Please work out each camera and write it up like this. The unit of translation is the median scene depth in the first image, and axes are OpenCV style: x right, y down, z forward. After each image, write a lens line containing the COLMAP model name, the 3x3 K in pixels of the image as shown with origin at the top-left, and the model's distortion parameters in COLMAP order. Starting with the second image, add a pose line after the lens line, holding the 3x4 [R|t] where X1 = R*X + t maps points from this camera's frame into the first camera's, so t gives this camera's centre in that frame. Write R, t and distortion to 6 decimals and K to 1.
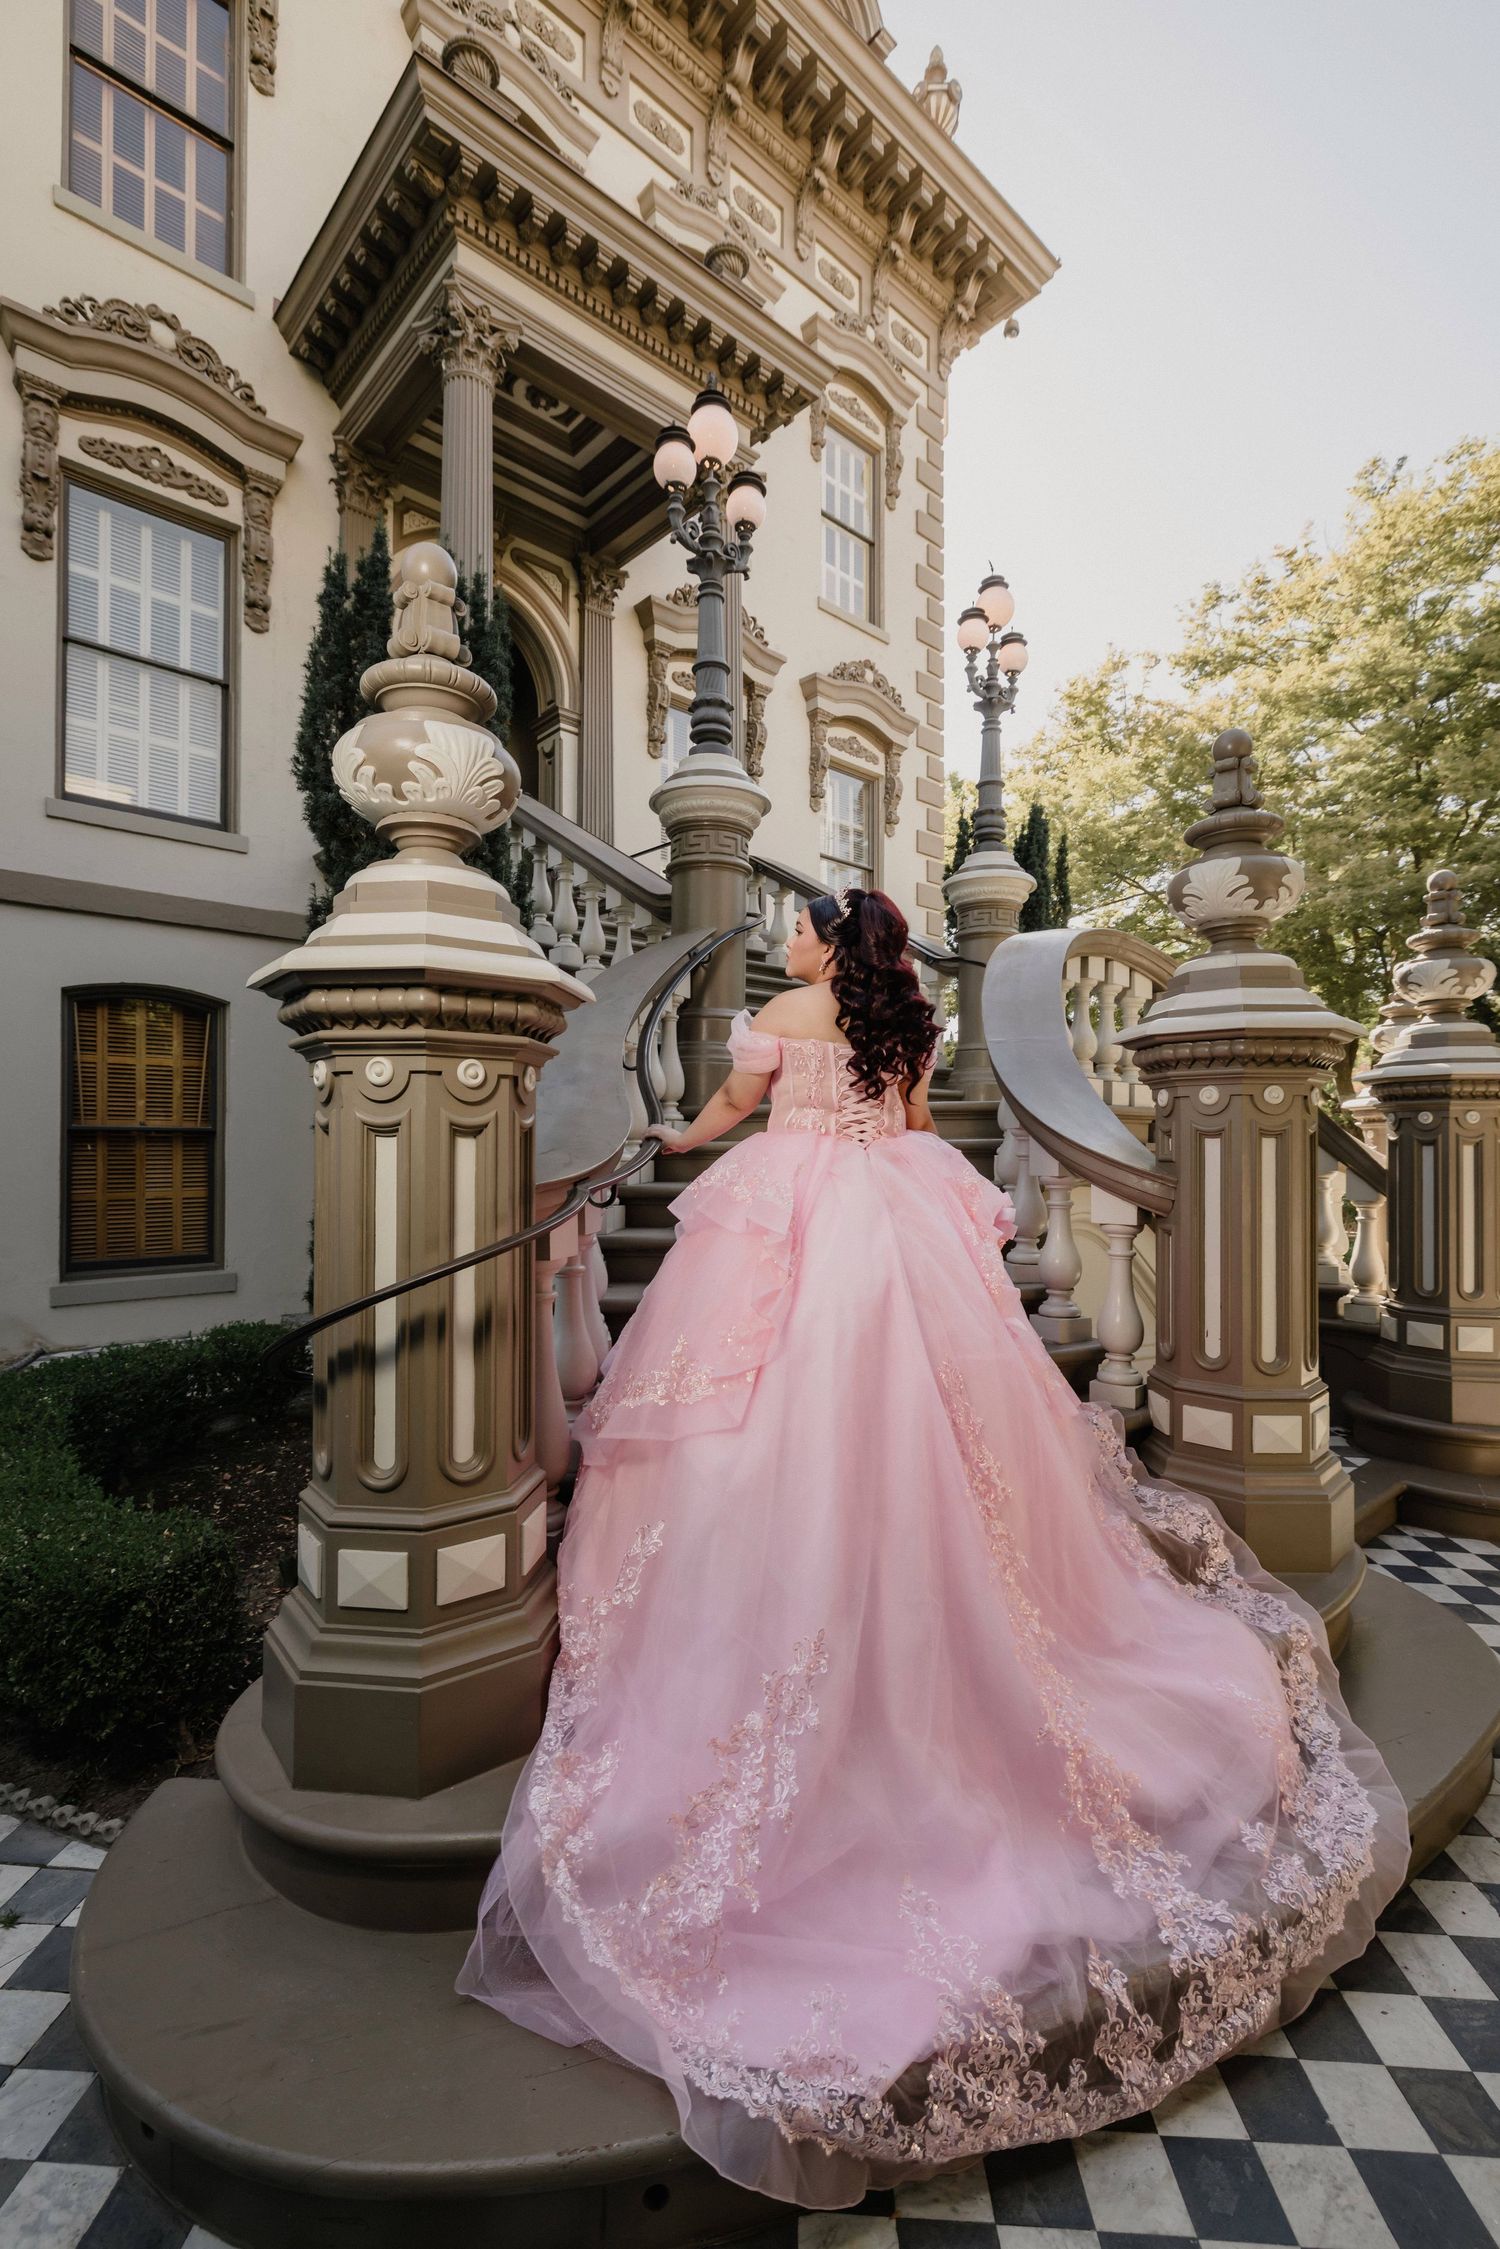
lens RADIAL K [[986.3, 0, 740.6], [0, 986.3, 1145.4], [0, 0, 1]] dist [-0.001439, -0.000044]
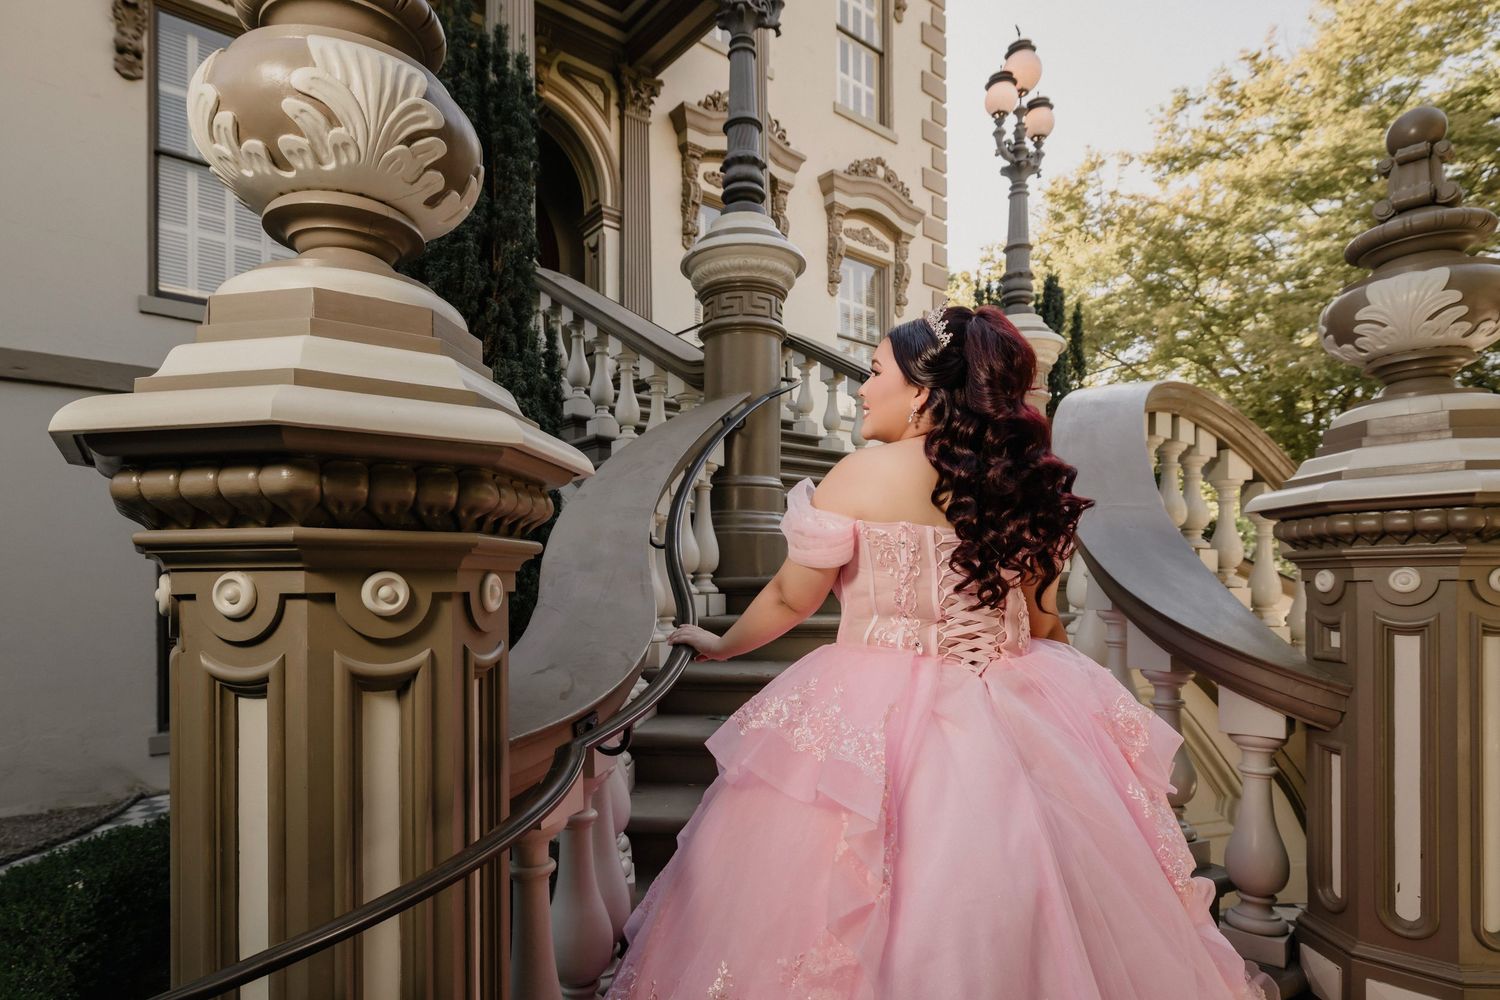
lens RADIAL K [[803.9, 0, 708.5], [0, 803.9, 590.4], [0, 0, 1]] dist [-0.000013, 0.001234]
pose [[0.997646, -0.008541, -0.068042, -0.008336], [0.008993, 0.999940, 0.006332, -0.019179], [0.067984, -0.006929, 0.997662, 0.125971]]
